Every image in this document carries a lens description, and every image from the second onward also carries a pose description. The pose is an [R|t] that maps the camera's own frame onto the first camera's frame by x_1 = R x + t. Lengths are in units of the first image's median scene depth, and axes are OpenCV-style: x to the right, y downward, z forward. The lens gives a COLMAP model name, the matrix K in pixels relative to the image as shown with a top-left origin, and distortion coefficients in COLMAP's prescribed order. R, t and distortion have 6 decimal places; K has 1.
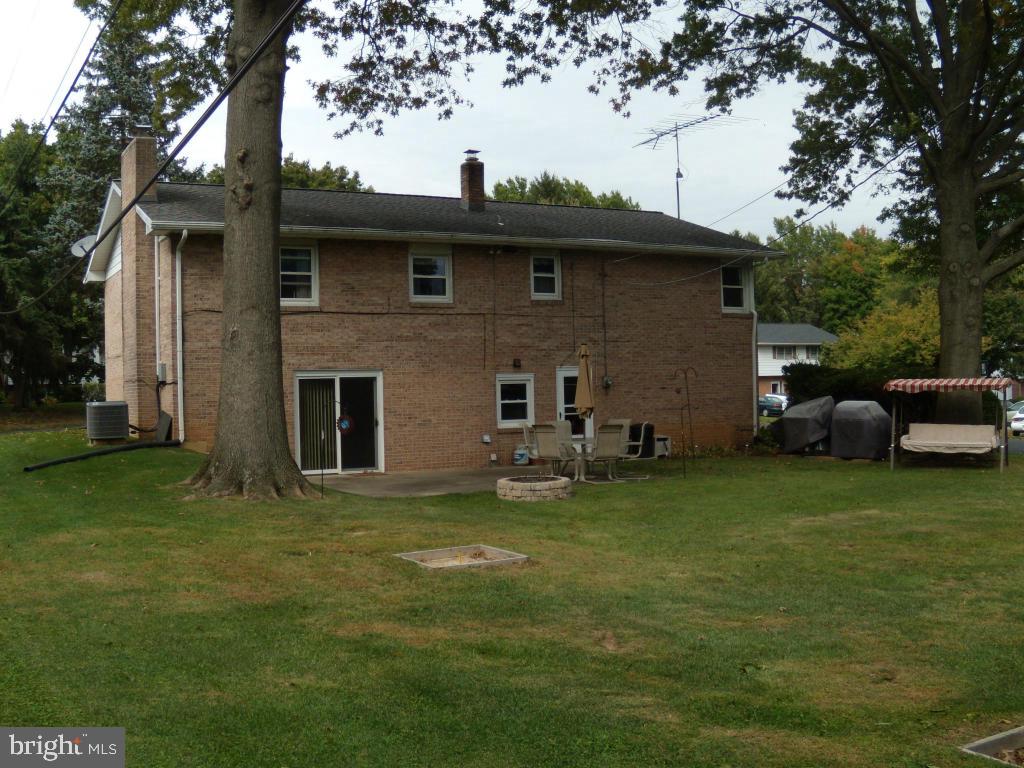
lens RADIAL K [[1105.1, 0, 512.0], [0, 1105.1, 384.0], [0, 0, 1]] dist [-0.189093, 0.003913]
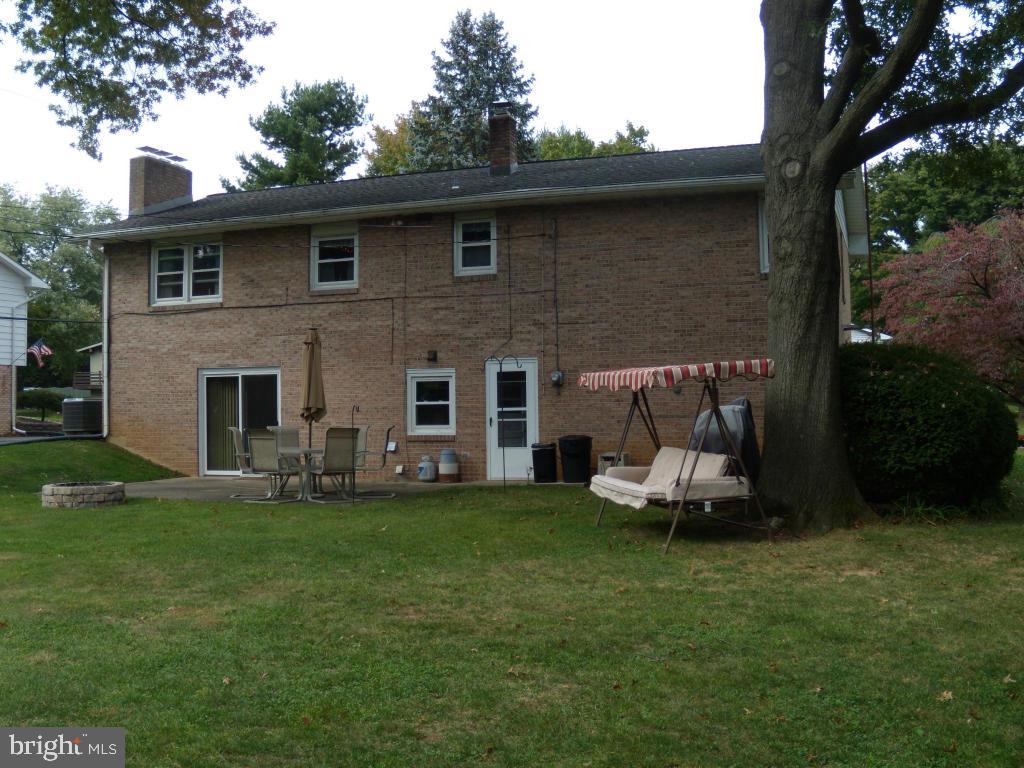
lens RADIAL K [[1105.1, 0, 512.0], [0, 1105.1, 384.0], [0, 0, 1]] dist [-0.189093, 0.003913]
pose [[0.672260, -0.005903, -0.740292, 0.659222], [0.000144, 0.999969, -0.007843, 0.008448], [0.740315, 0.005166, 0.672240, 0.507247]]
